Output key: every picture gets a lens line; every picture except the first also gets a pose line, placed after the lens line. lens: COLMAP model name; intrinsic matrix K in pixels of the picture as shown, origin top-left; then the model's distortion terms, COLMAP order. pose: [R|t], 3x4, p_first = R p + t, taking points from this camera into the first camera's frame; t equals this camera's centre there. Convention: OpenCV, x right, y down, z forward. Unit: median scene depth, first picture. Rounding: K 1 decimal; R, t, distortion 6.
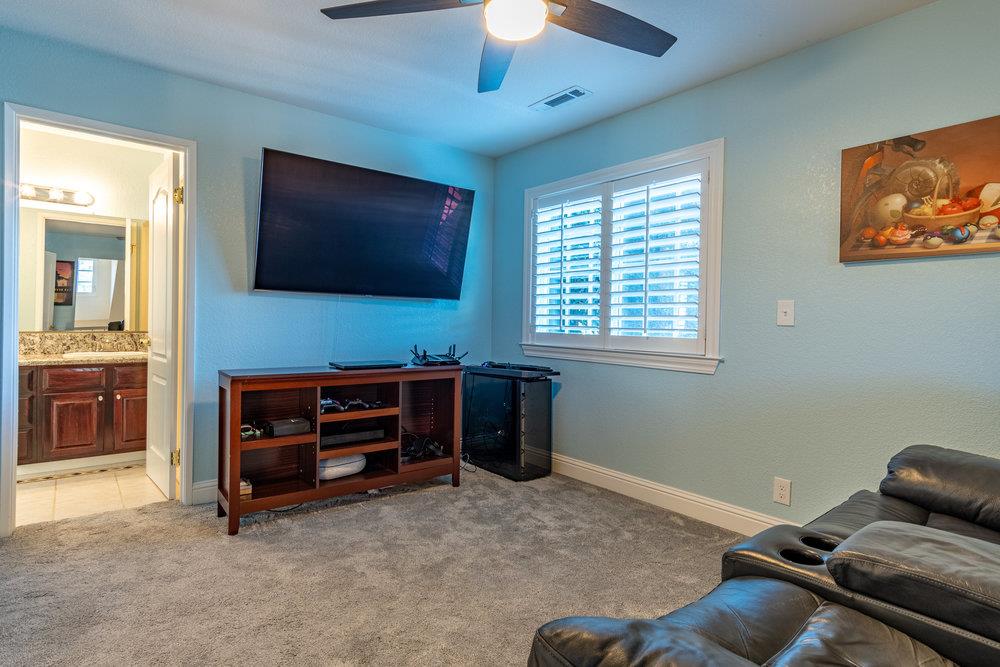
lens RADIAL K [[525.1, 0, 496.9], [0, 525.1, 329.5], [0, 0, 1]] dist [-0.000775, 0.002774]
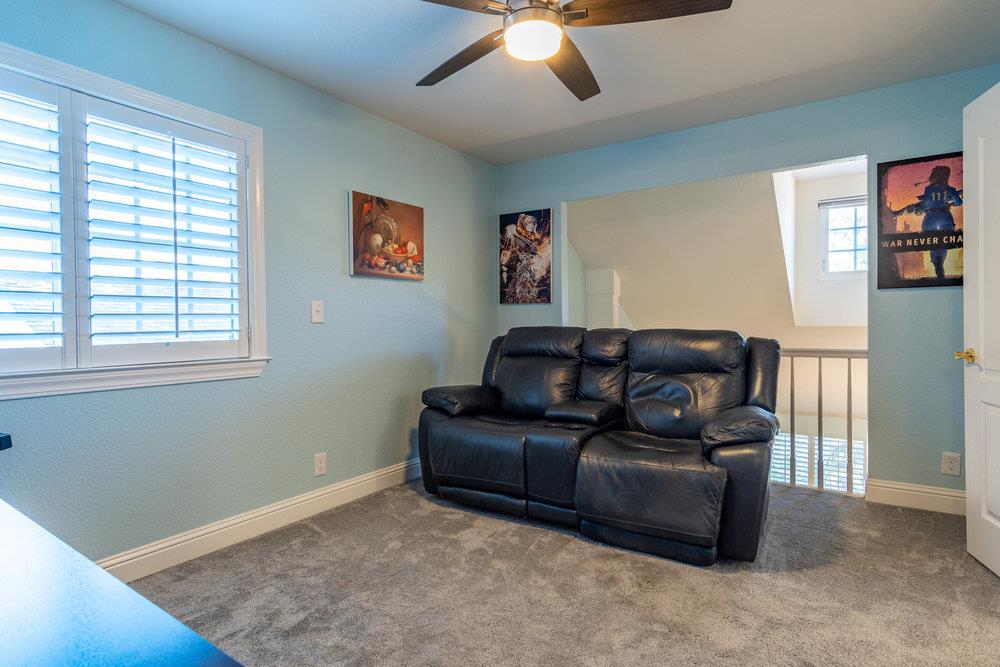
lens RADIAL K [[525.1, 0, 496.9], [0, 525.1, 329.5], [0, 0, 1]] dist [-0.000775, 0.002774]
pose [[-0.291272, -0.030826, 0.956143, -0.772823], [0.019529, 0.999081, 0.038160, -0.033042], [-0.956441, 0.029788, -0.290403, 1.090121]]
